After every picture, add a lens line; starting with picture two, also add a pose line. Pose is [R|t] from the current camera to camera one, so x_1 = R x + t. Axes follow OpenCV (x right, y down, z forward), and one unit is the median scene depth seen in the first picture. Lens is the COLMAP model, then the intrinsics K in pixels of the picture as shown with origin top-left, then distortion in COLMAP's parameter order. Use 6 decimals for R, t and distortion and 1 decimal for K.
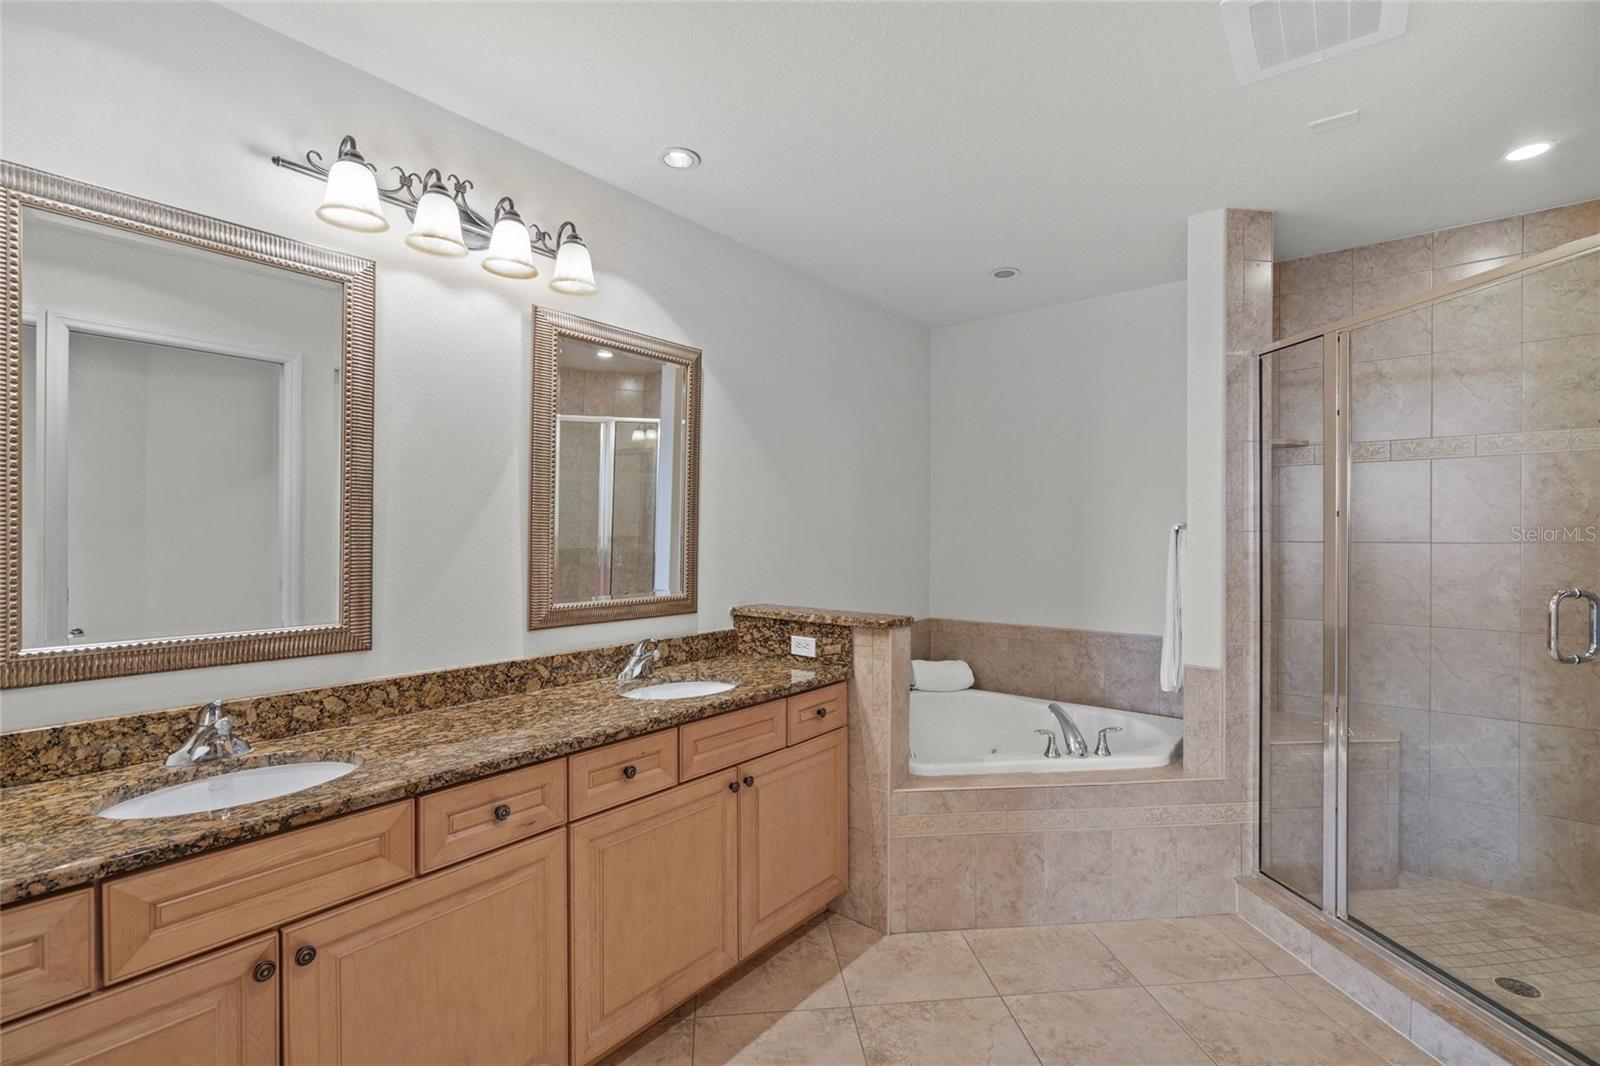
lens RADIAL K [[730.3, 0, 800.0], [0, 730.3, 533.0], [0, 0, 1]] dist [-0.002871, 0.000602]
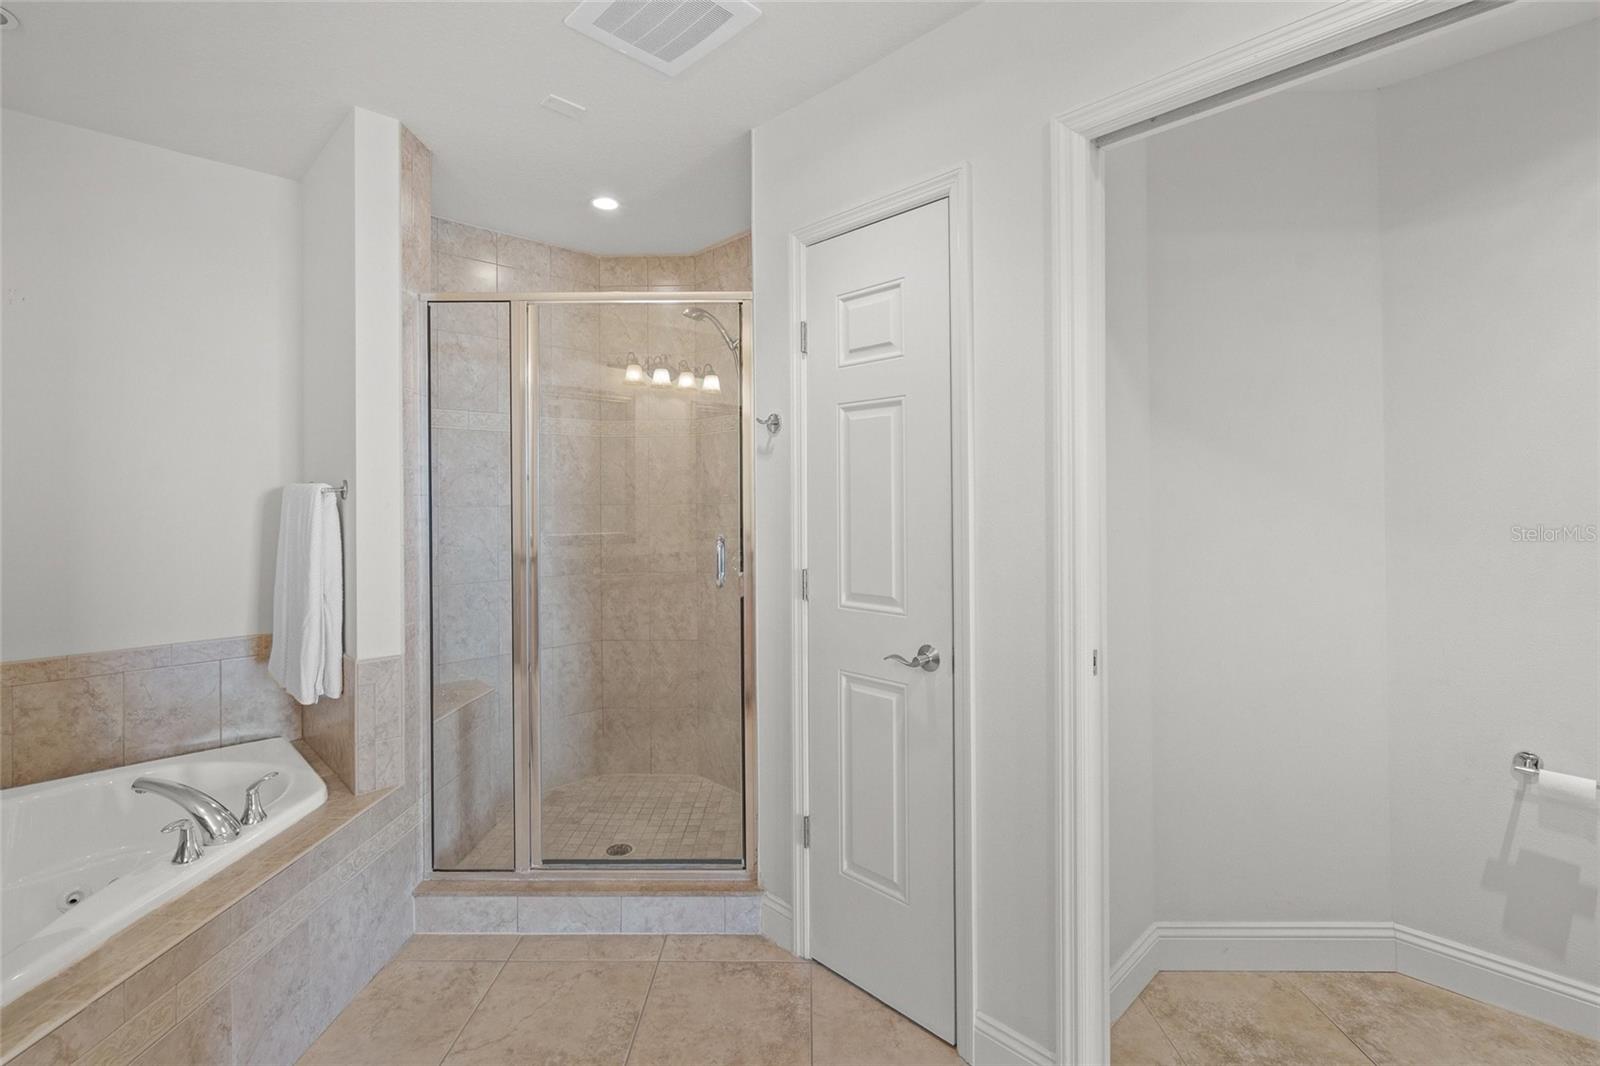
lens RADIAL K [[734.1, 0, 800.3], [0, 734.1, 494.1], [0, 0, 1]] dist [0.003304, 0.000488]
pose [[0.122265, 0.004625, 0.992487, -0.224403], [0.001730, 0.999987, -0.004874, 0.001240], [-0.992496, 0.002313, 0.122255, 0.435162]]
